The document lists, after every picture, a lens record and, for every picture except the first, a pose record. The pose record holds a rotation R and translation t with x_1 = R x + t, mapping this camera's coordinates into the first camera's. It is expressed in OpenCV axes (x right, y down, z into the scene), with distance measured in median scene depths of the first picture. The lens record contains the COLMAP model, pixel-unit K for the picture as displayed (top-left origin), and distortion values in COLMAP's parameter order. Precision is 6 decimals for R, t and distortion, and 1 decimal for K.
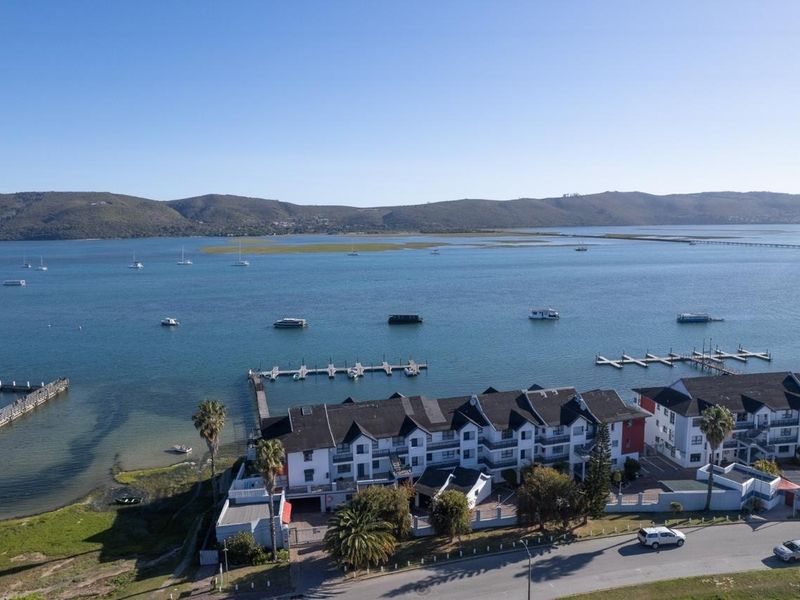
lens RADIAL K [[574.5, 0, 399.1], [0, 574.5, 301.5], [0, 0, 1]] dist [-0.059353, 0.041099]
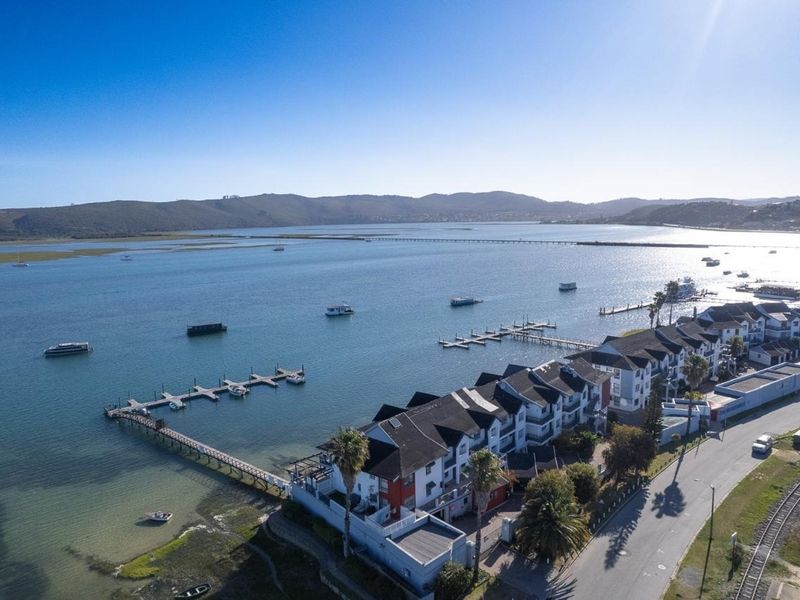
lens RADIAL K [[574.5, 0, 397.4], [0, 574.5, 300.8], [0, 0, 1]] dist [-0.059353, 0.041099]
pose [[0.837750, -0.081416, 0.539950, -0.086337], [0.083868, 0.996274, 0.020100, -0.002650], [-0.539575, 0.028446, 0.841457, 0.031310]]
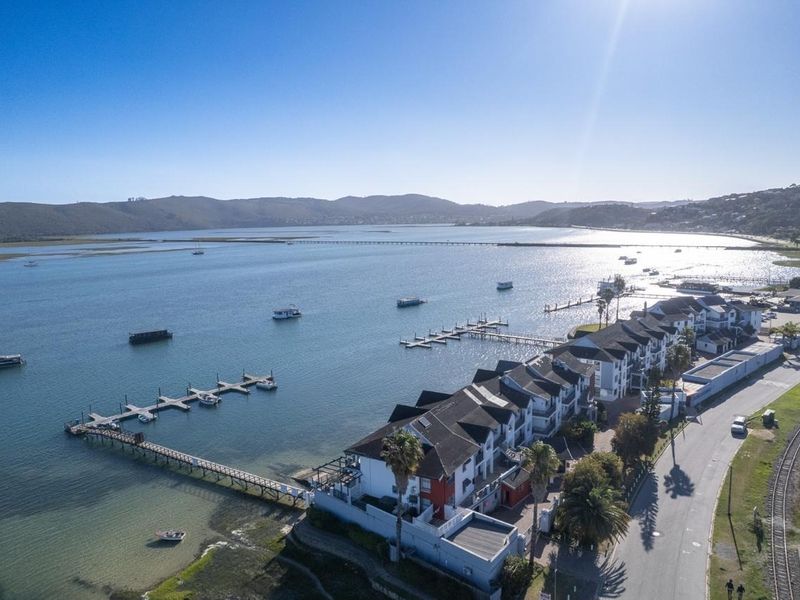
lens RADIAL K [[574.5, 0, 396.4], [0, 574.5, 299.7], [0, 0, 1]] dist [-0.059353, 0.041099]
pose [[0.749335, -0.094287, 0.655444, -0.104344], [0.101542, 0.994466, 0.026969, -0.003789], [-0.654359, 0.046346, 0.754762, 0.046865]]
